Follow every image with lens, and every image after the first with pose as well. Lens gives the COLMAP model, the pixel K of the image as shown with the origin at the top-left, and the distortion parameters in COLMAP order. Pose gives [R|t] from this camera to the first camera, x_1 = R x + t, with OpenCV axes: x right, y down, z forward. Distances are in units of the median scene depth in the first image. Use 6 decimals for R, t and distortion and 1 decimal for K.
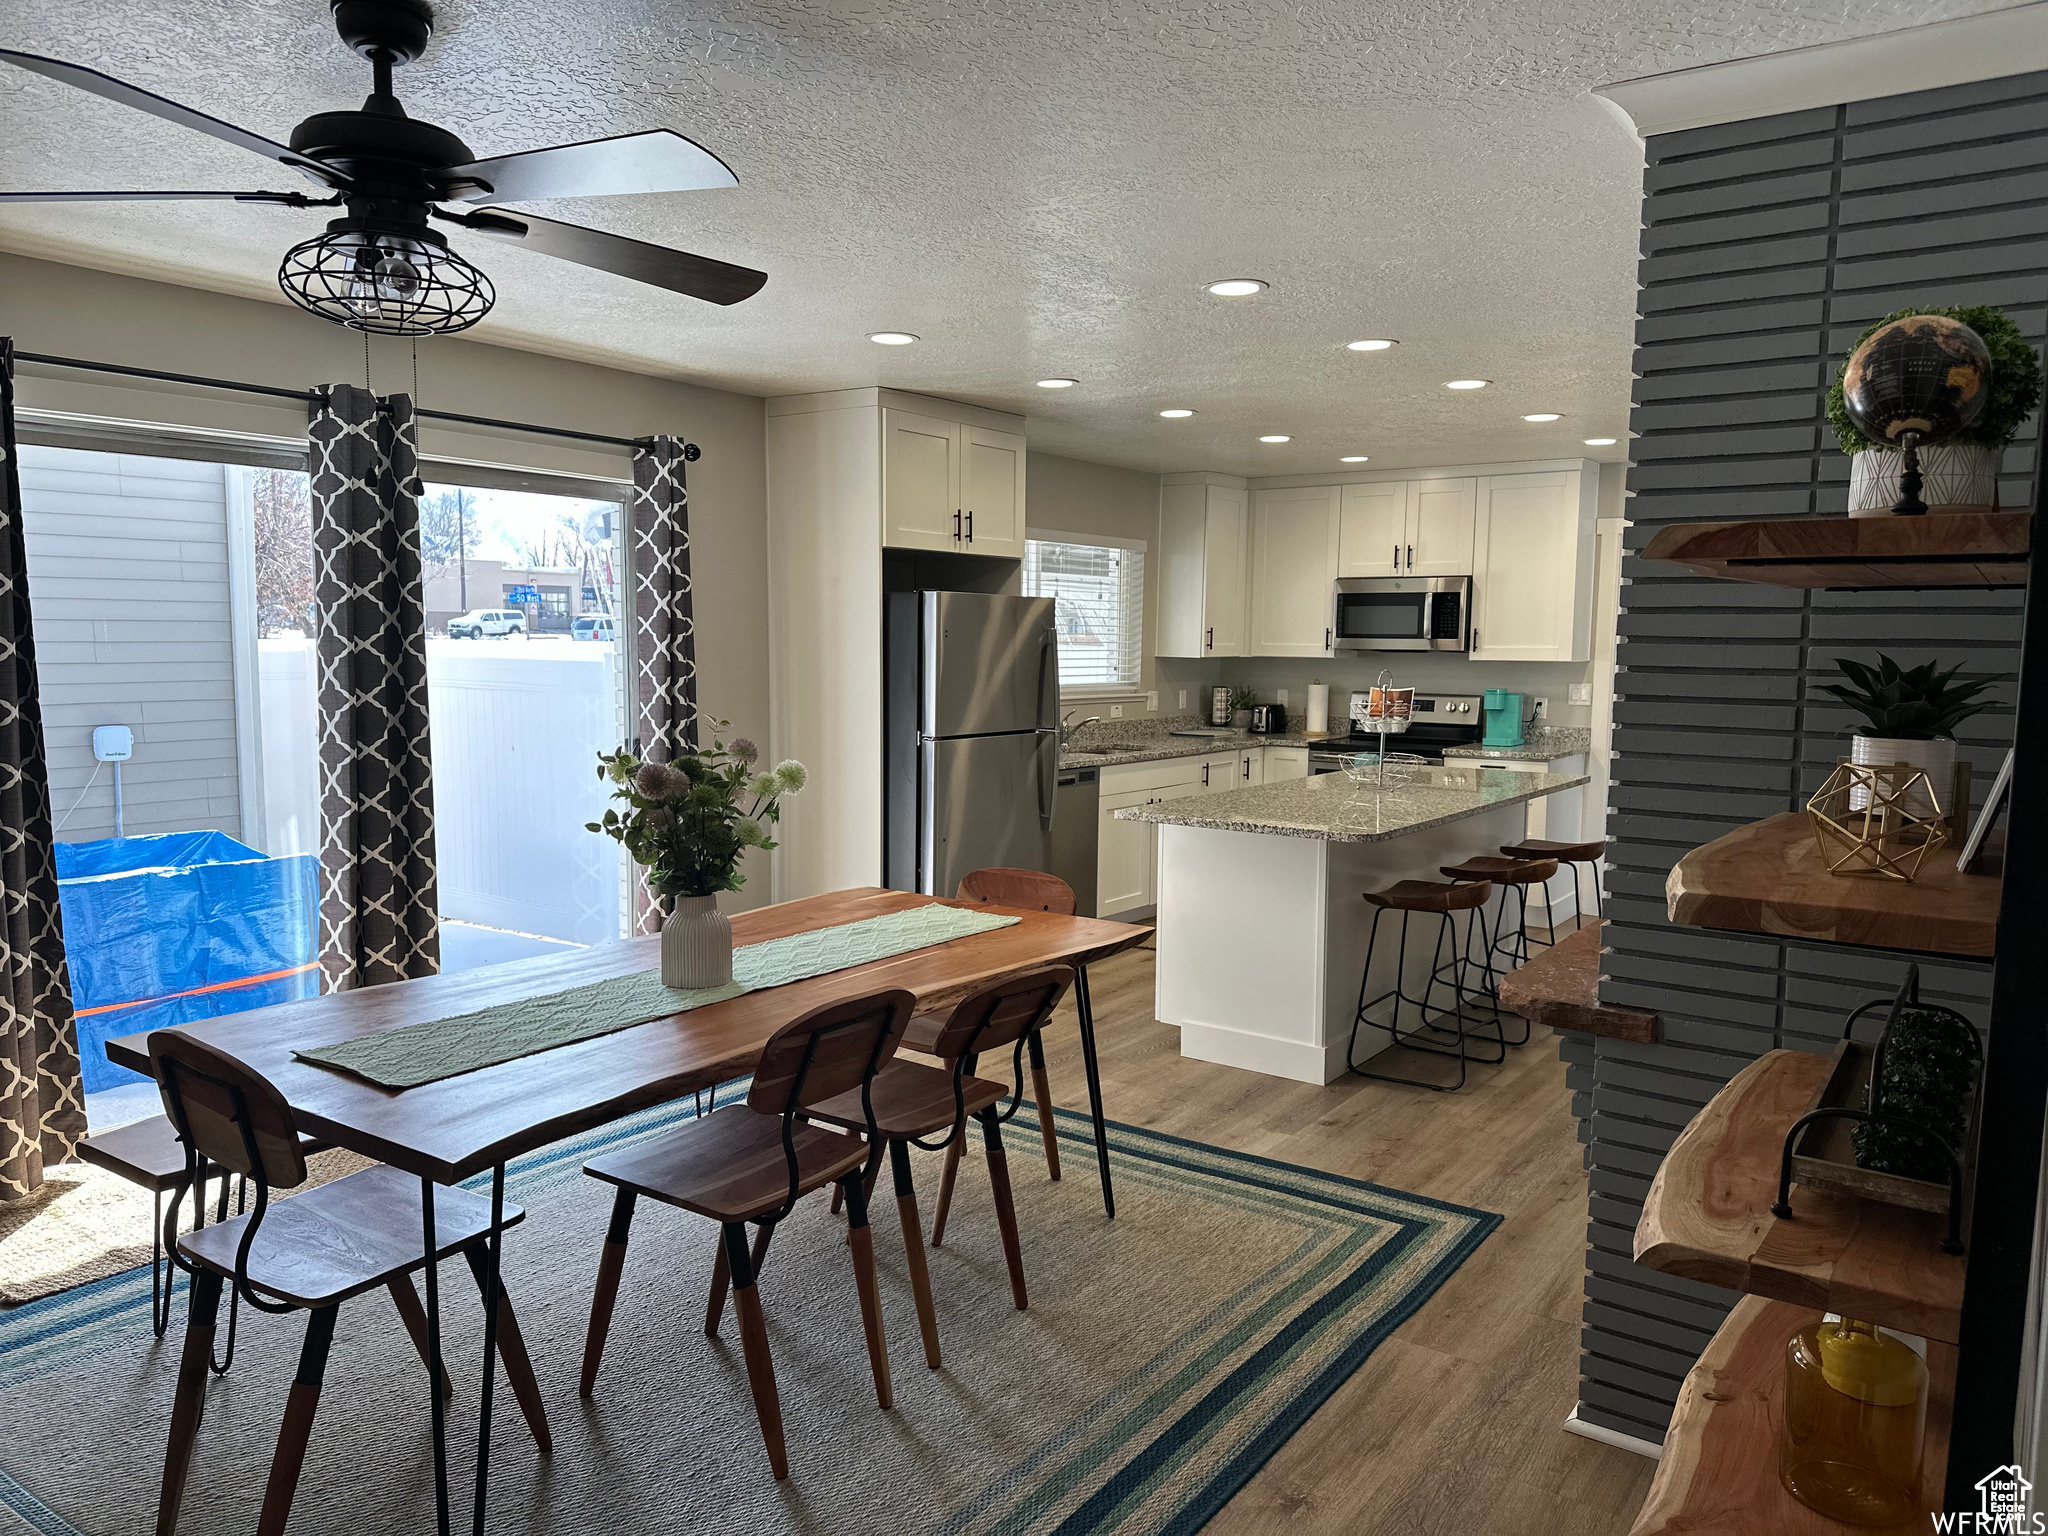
lens RADIAL K [[1420.6, 0, 1029.9], [0, 1420.6, 766.0], [0, 0, 1]] dist [0.124939, -0.185419]
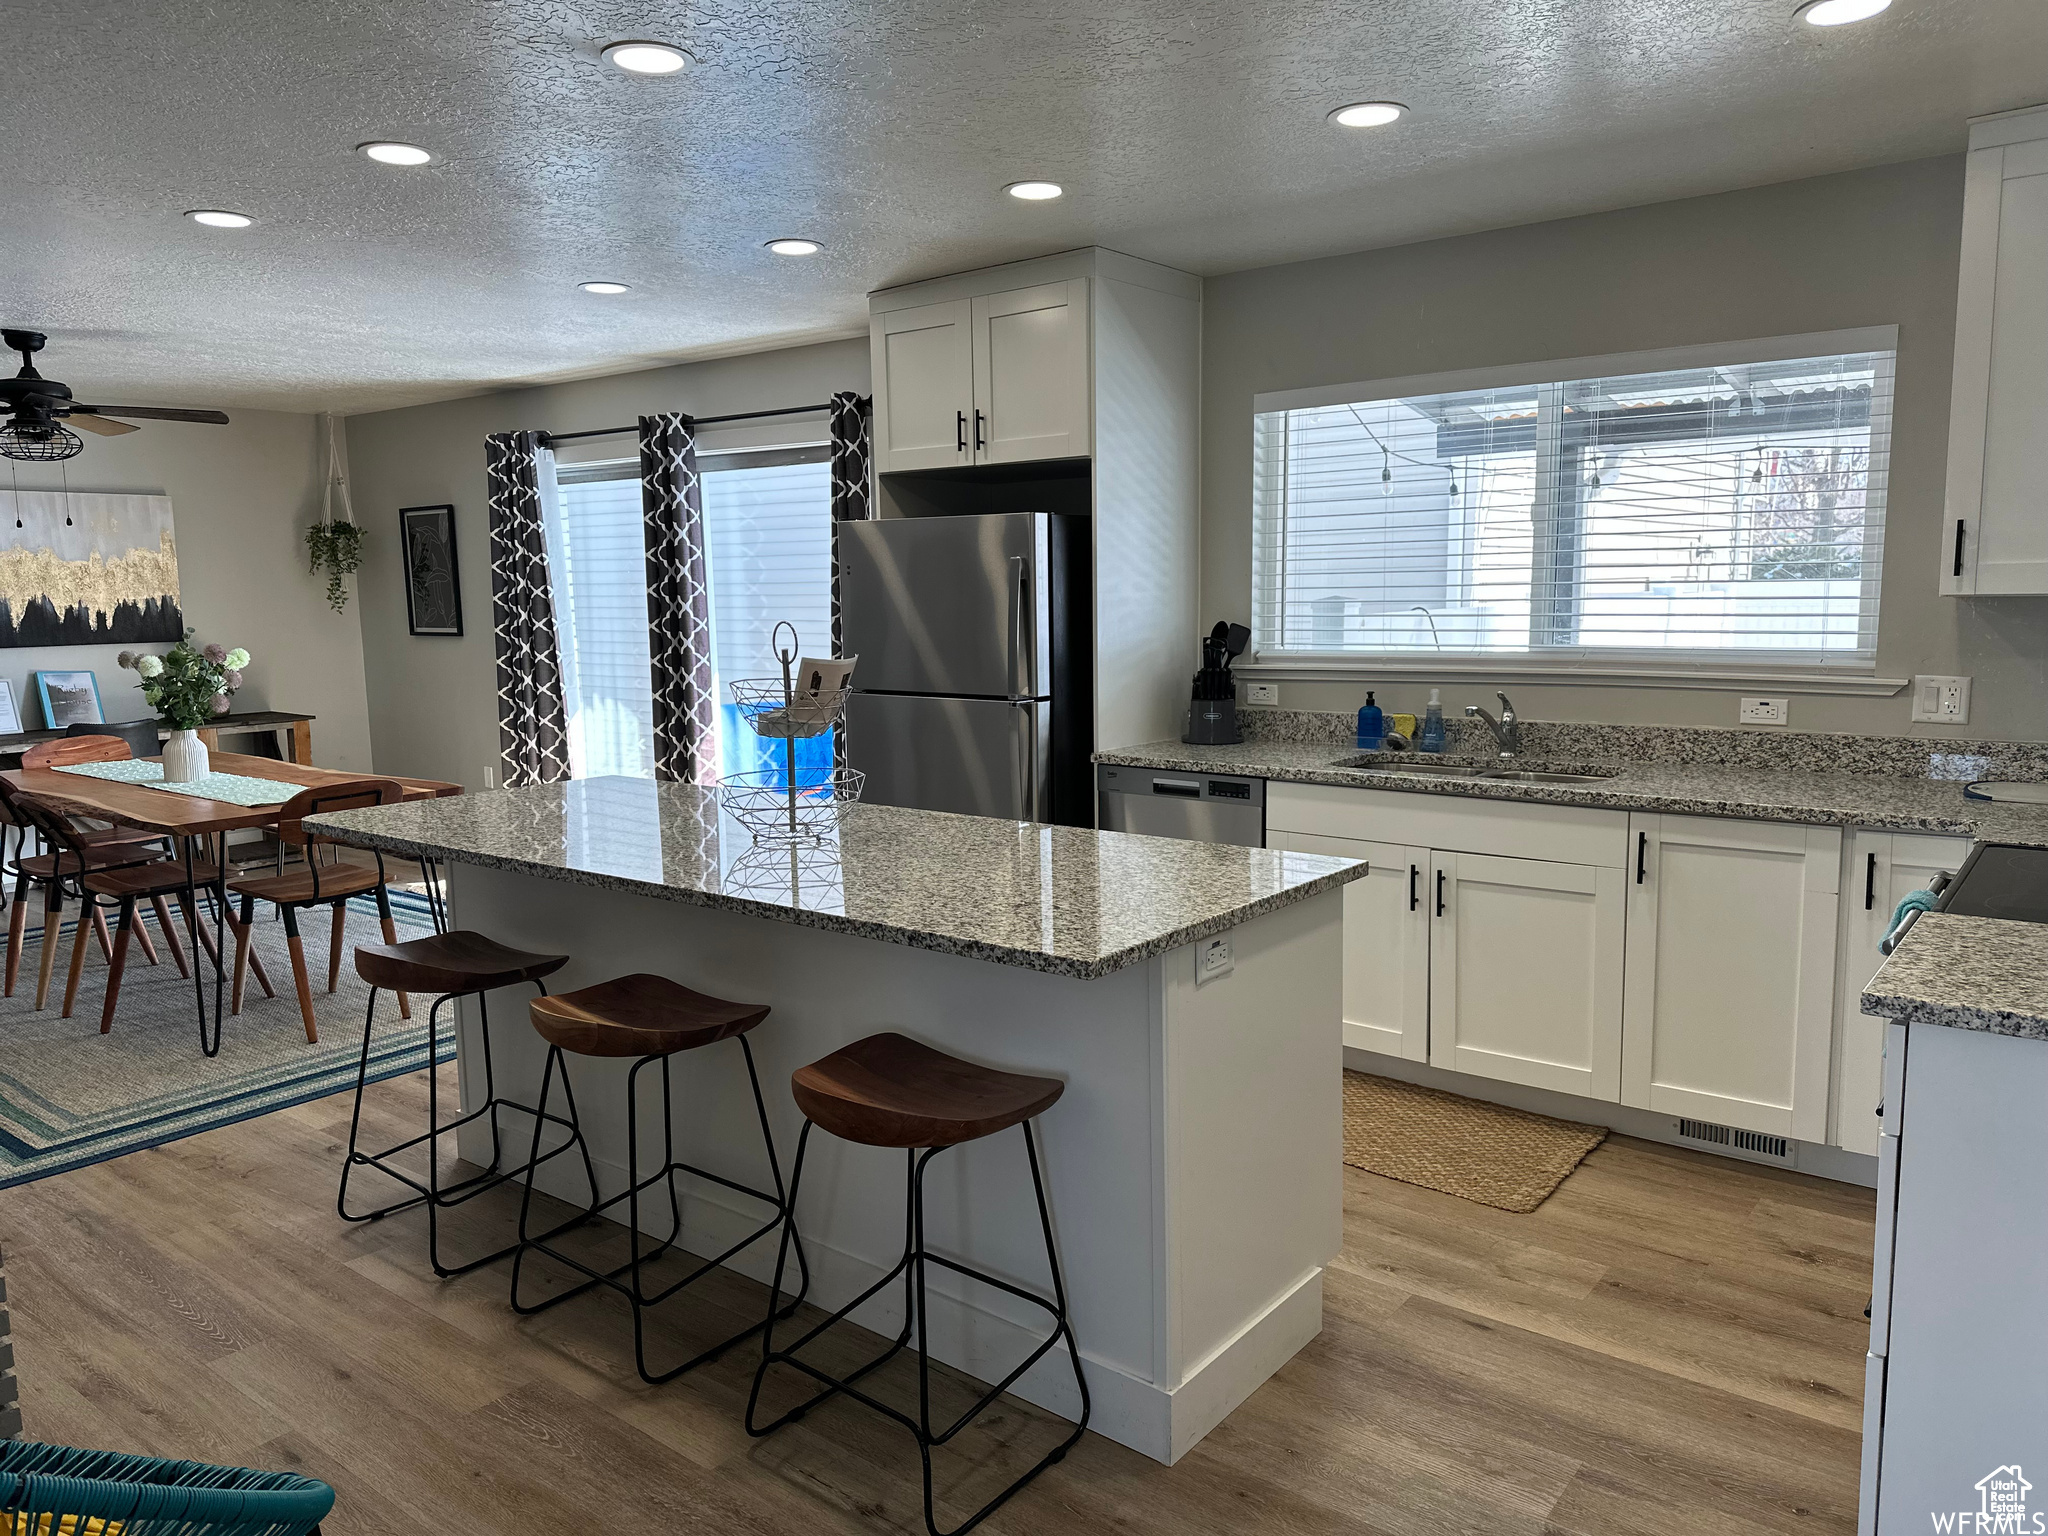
lens RADIAL K [[1443.0, 0, 1024.0], [0, 1443.0, 768.0], [0, 0, 1]] dist [-0.000001, 0.002775]
pose [[-0.044183, 0.120712, -0.991704, 0.563709], [-0.073129, 0.989619, 0.123716, -0.062386], [0.996343, 0.077989, -0.034897, 0.790378]]
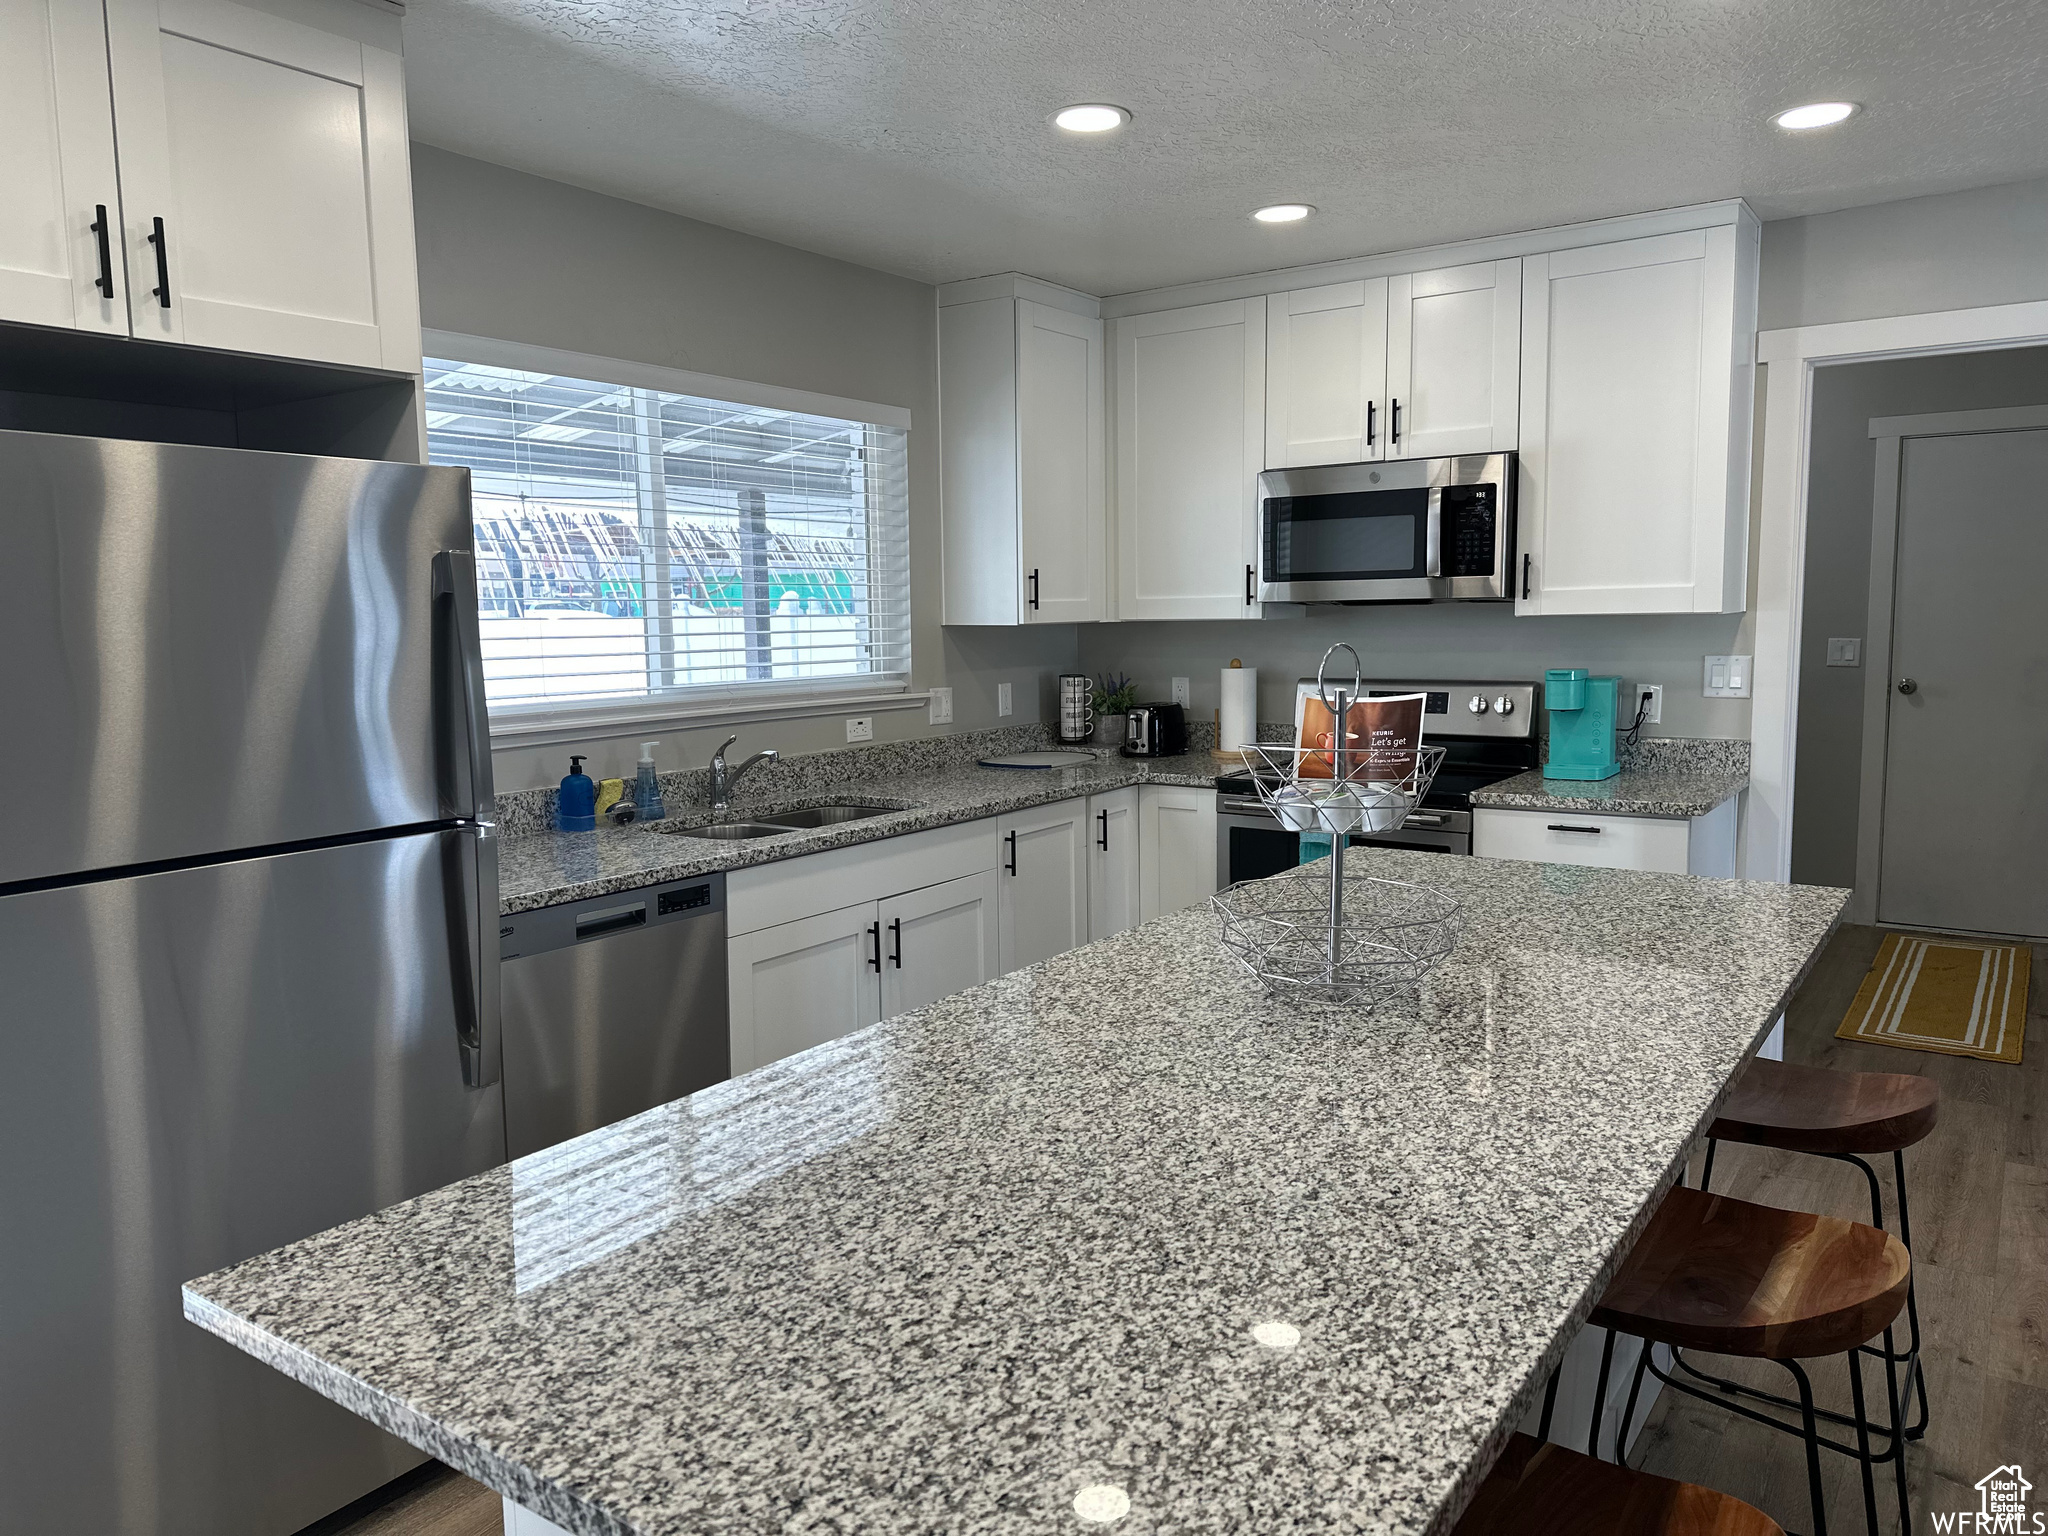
lens RADIAL K [[1420.6, 0, 1029.9], [0, 1420.6, 766.0], [0, 0, 1]] dist [0.124939, -0.185419]
pose [[0.999537, -0.027511, 0.012995, 0.120448], [0.027290, 0.999485, 0.016895, -0.032529], [-0.013453, -0.016532, 0.999773, 0.473706]]
